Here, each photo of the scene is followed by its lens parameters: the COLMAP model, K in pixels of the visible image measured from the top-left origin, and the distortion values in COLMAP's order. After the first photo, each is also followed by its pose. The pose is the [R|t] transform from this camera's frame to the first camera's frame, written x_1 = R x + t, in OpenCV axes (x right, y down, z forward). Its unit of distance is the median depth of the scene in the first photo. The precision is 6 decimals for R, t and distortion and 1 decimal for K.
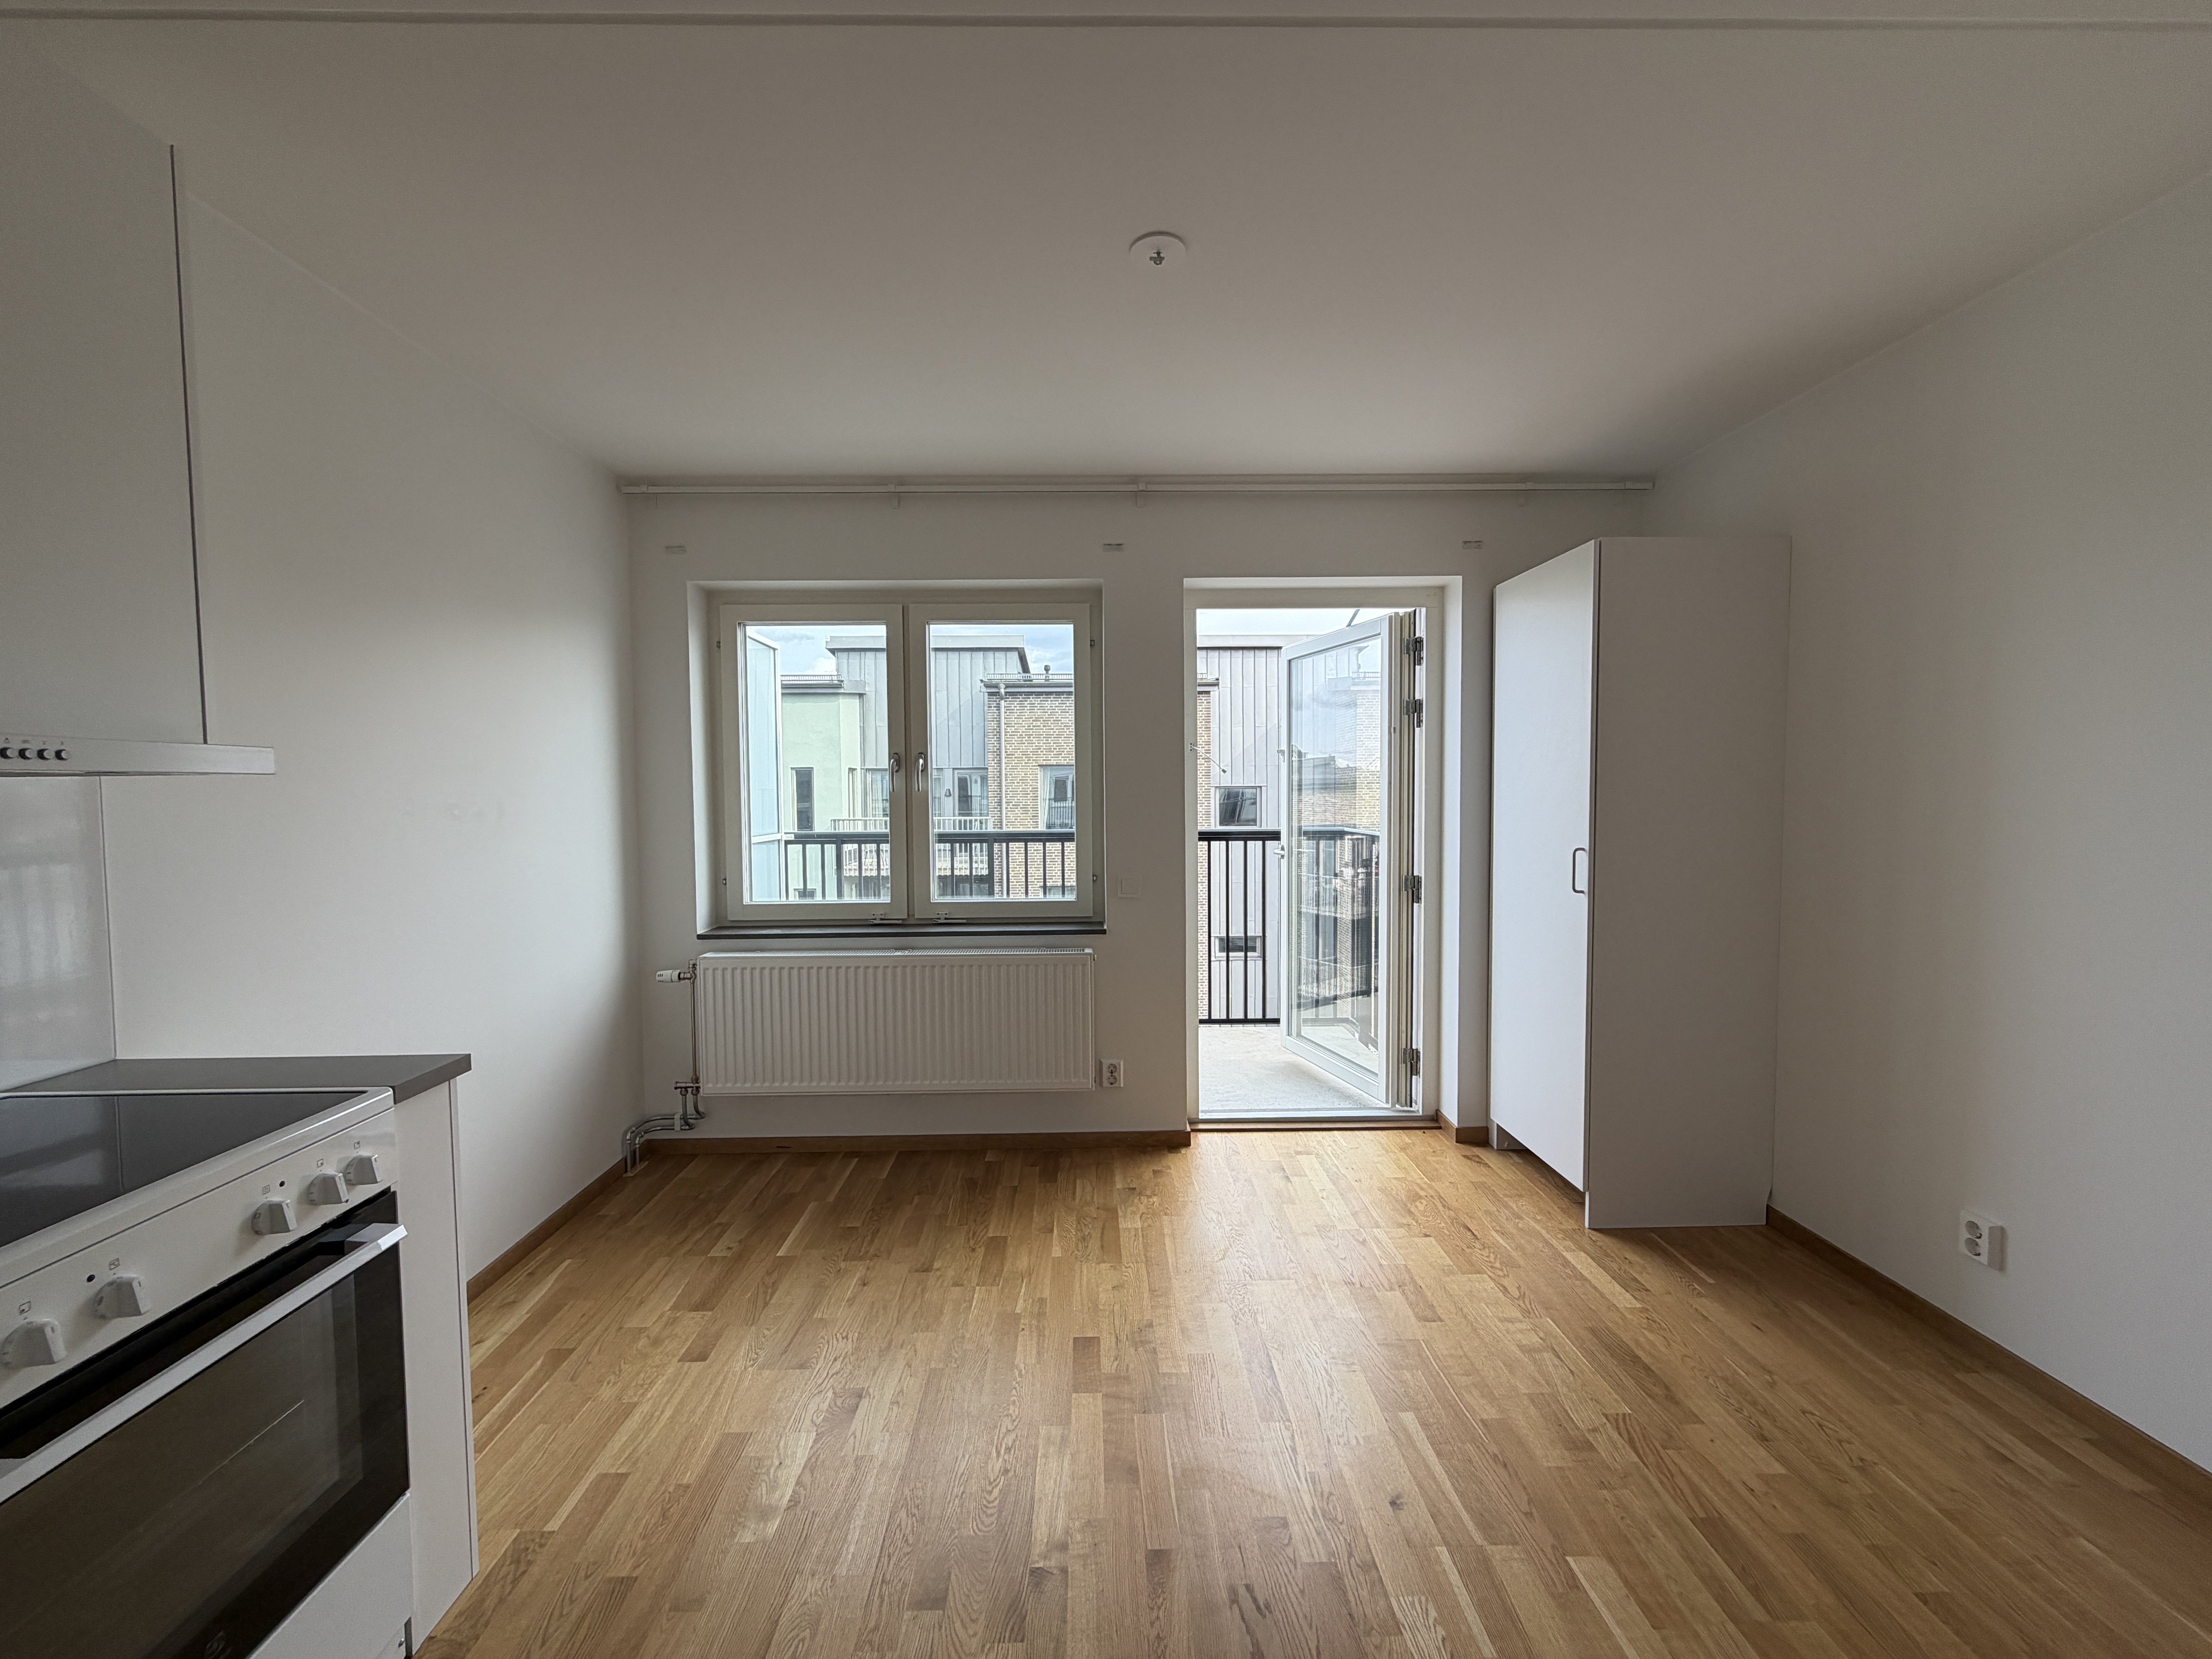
lens RADIAL K [[878.9, 0, 1098.2], [0, 878.9, 831.0], [0, 0, 1]] dist [-0.000075, 0.000254]
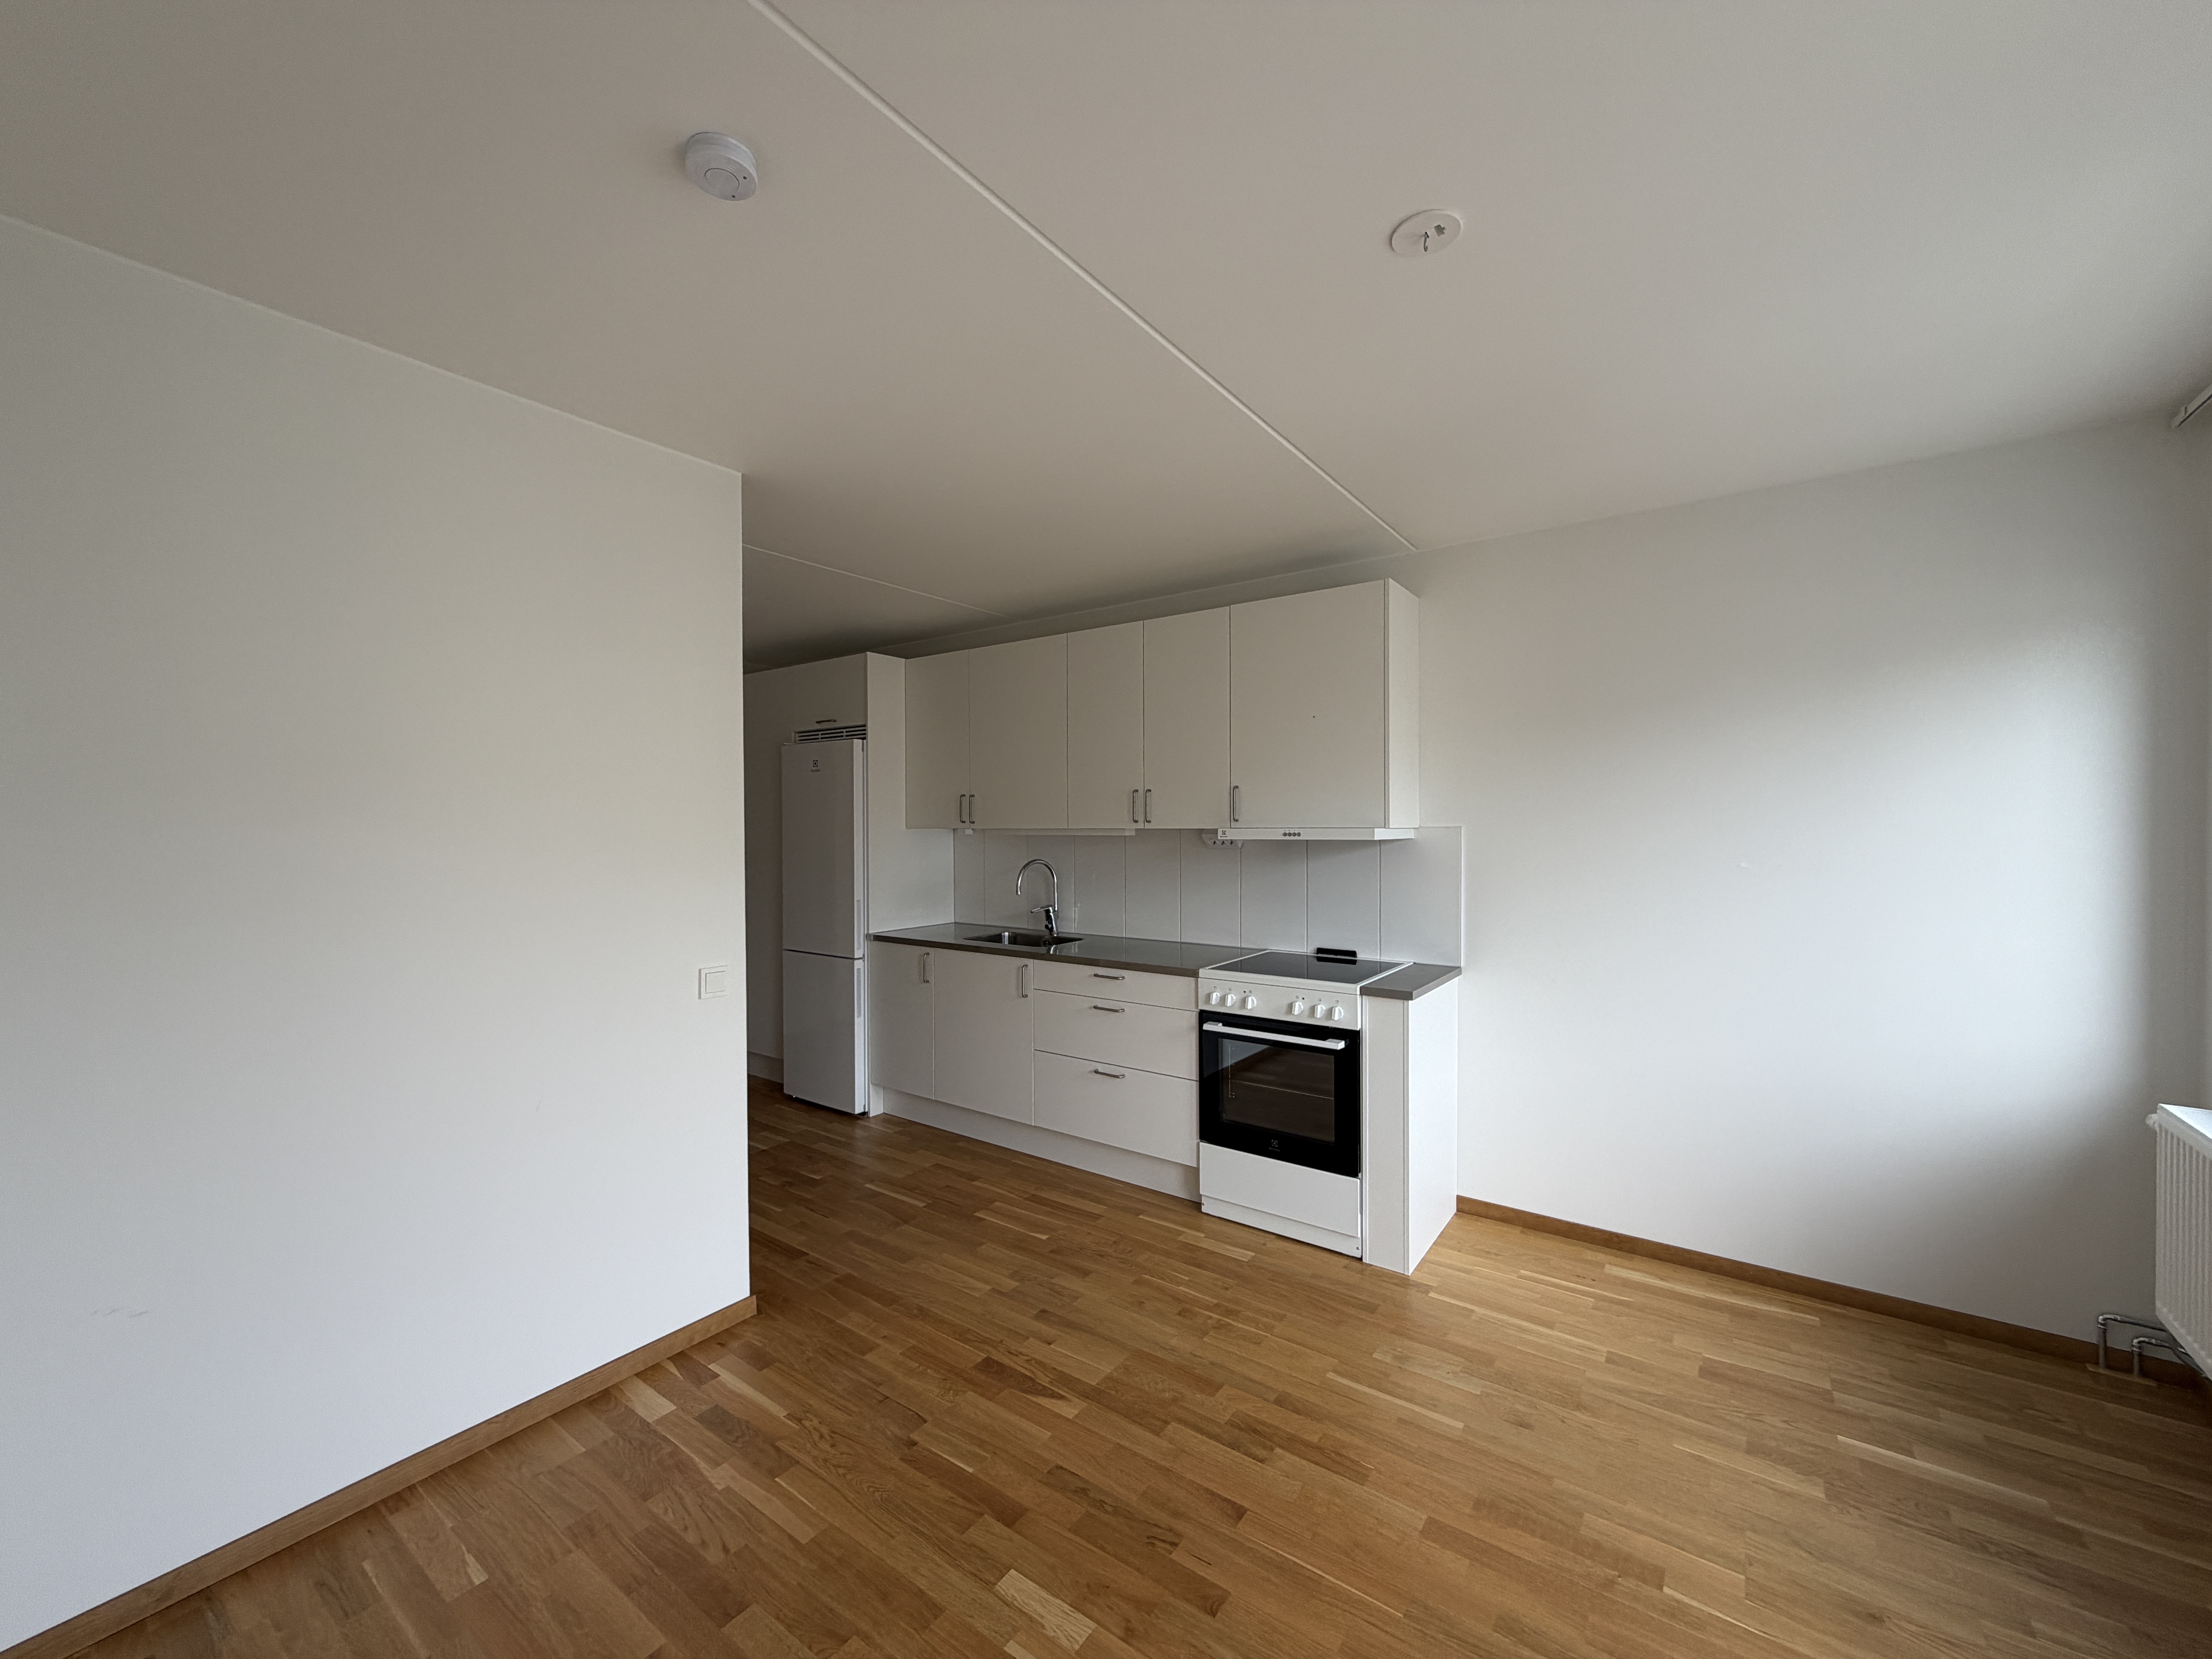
lens RADIAL K [[878.9, 0, 1098.2], [0, 878.9, 831.0], [0, 0, 1]] dist [-0.000075, 0.000254]
pose [[-0.601948, 0.018360, -0.798324, 0.601049], [-0.025487, 0.998785, 0.042188, -0.075852], [0.798128, 0.045742, -0.600749, 0.821278]]
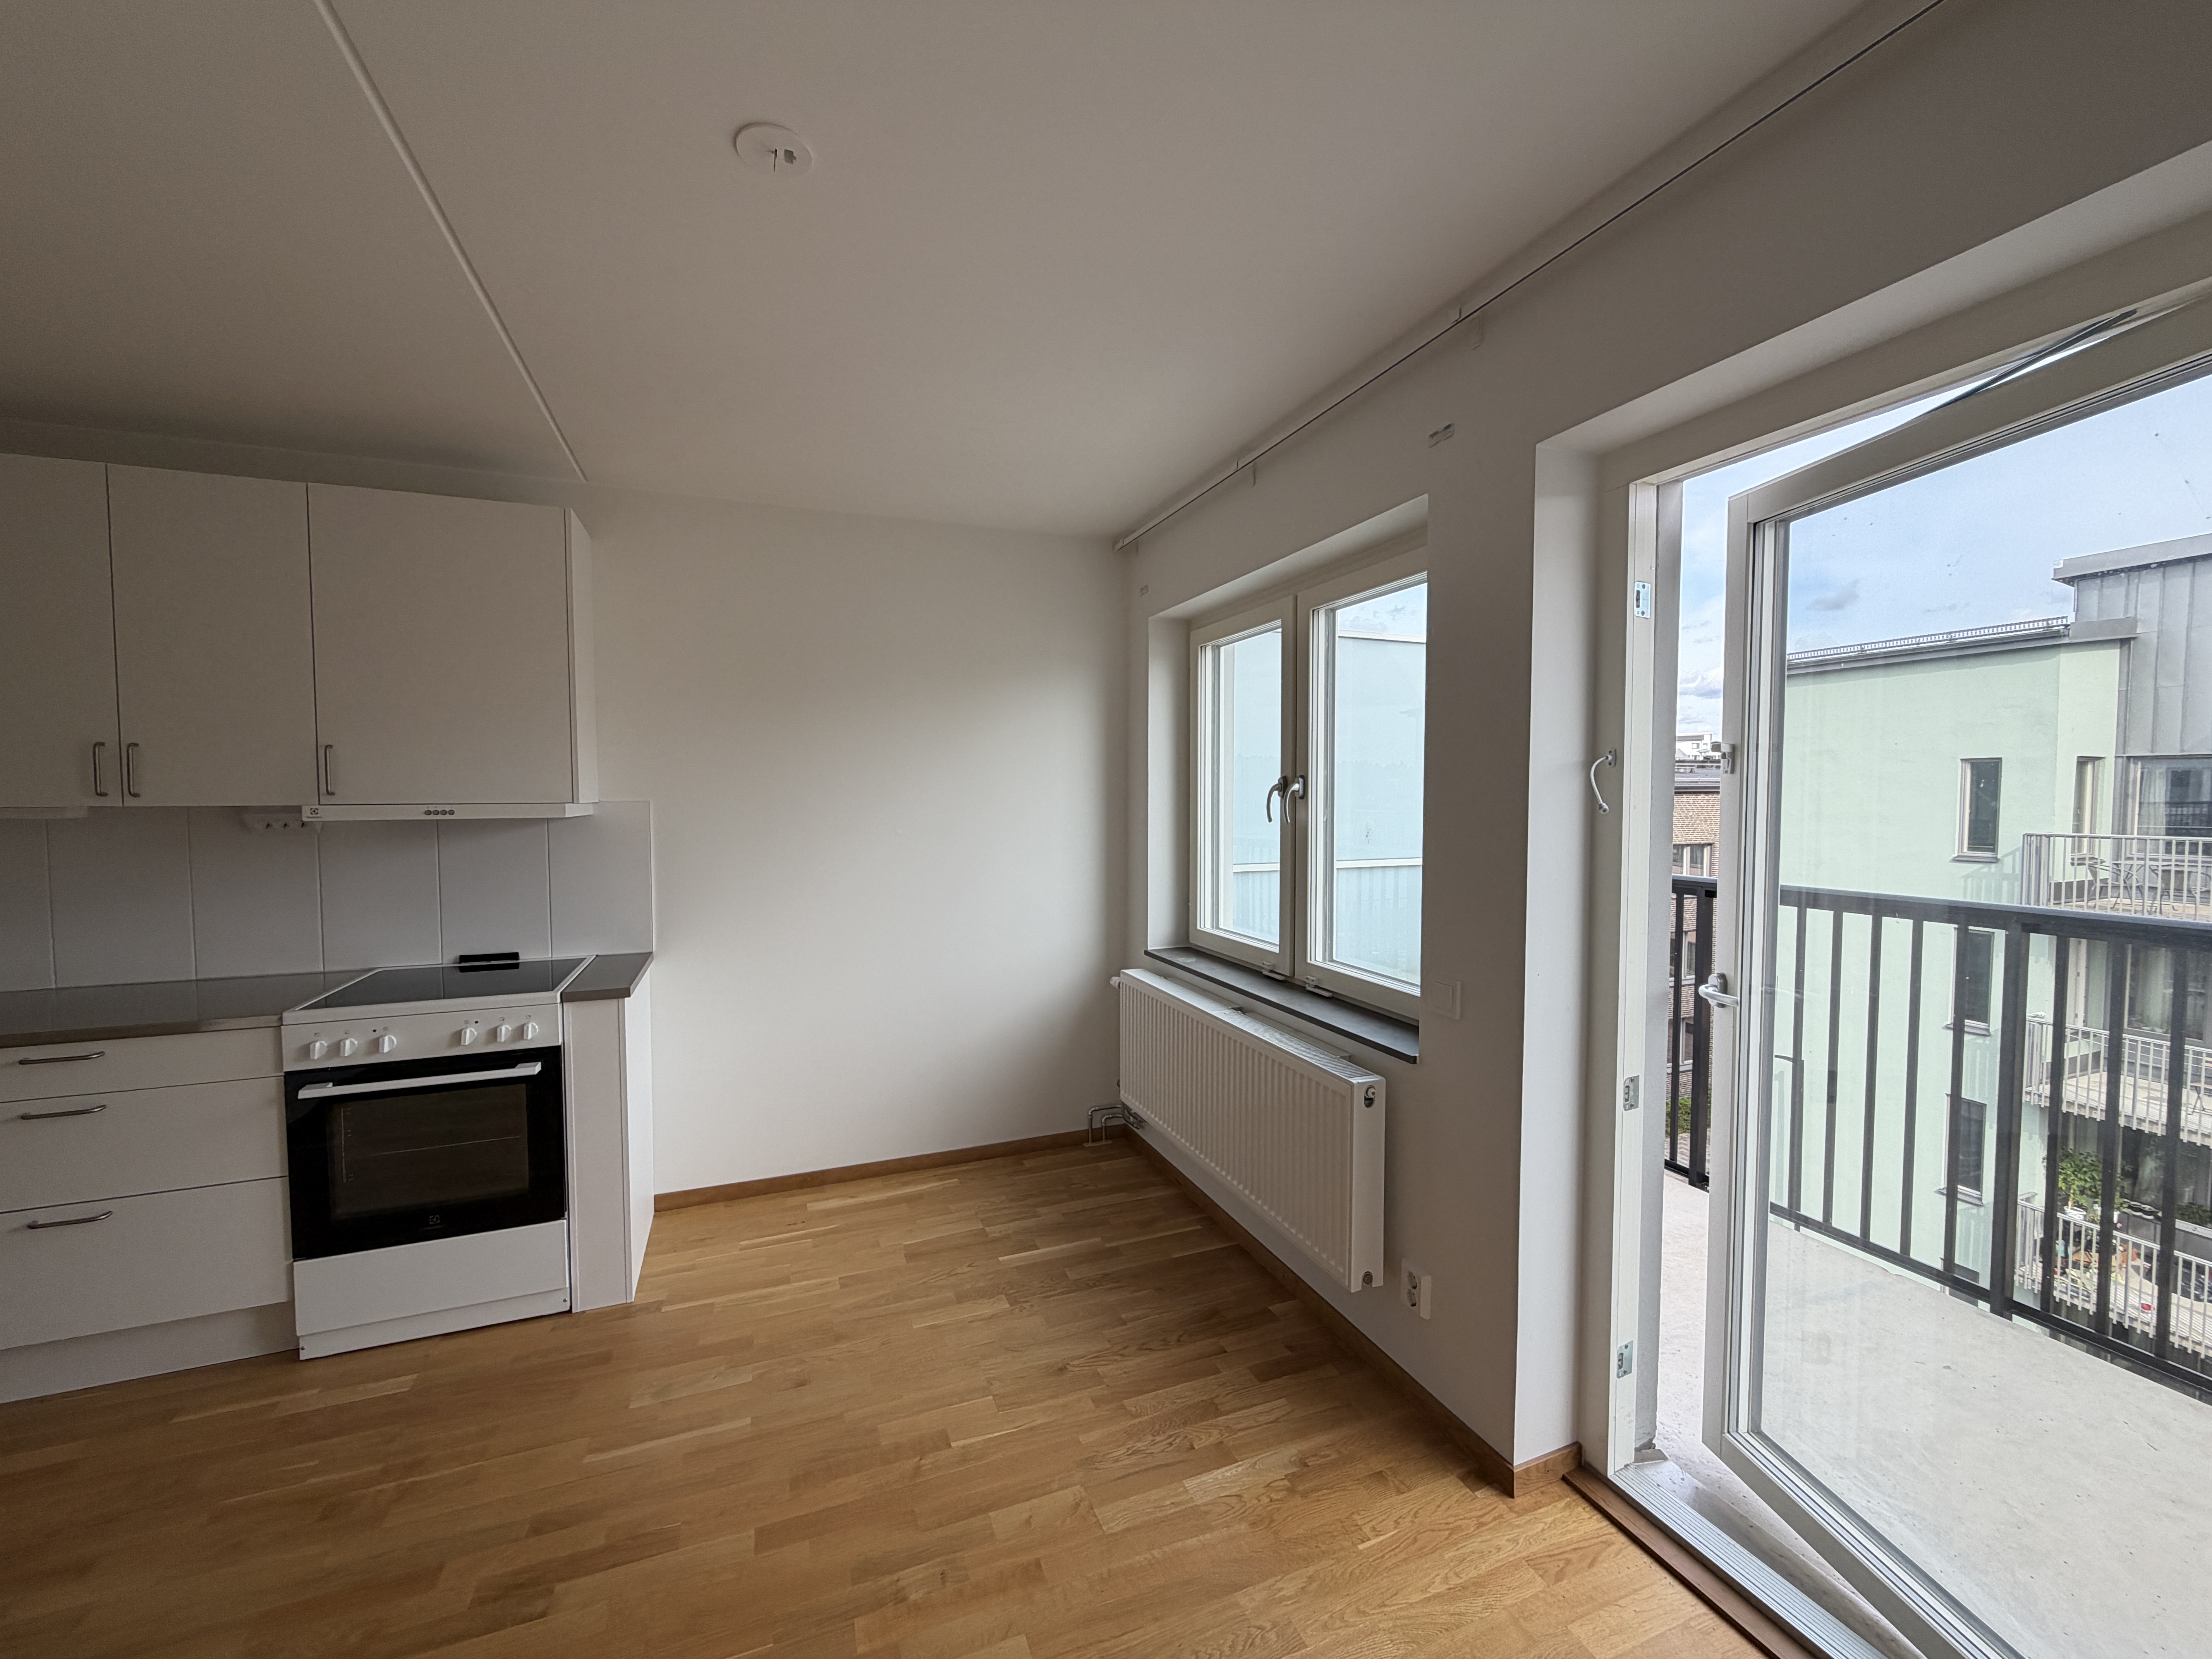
lens RADIAL K [[878.9, 0, 1098.2], [0, 878.9, 831.0], [0, 0, 1]] dist [-0.000075, 0.000254]
pose [[0.349281, 0.049893, -0.935689, 0.582570], [-0.042977, 0.998384, 0.037193, -0.071785], [0.936032, 0.027223, 0.350861, 0.648017]]
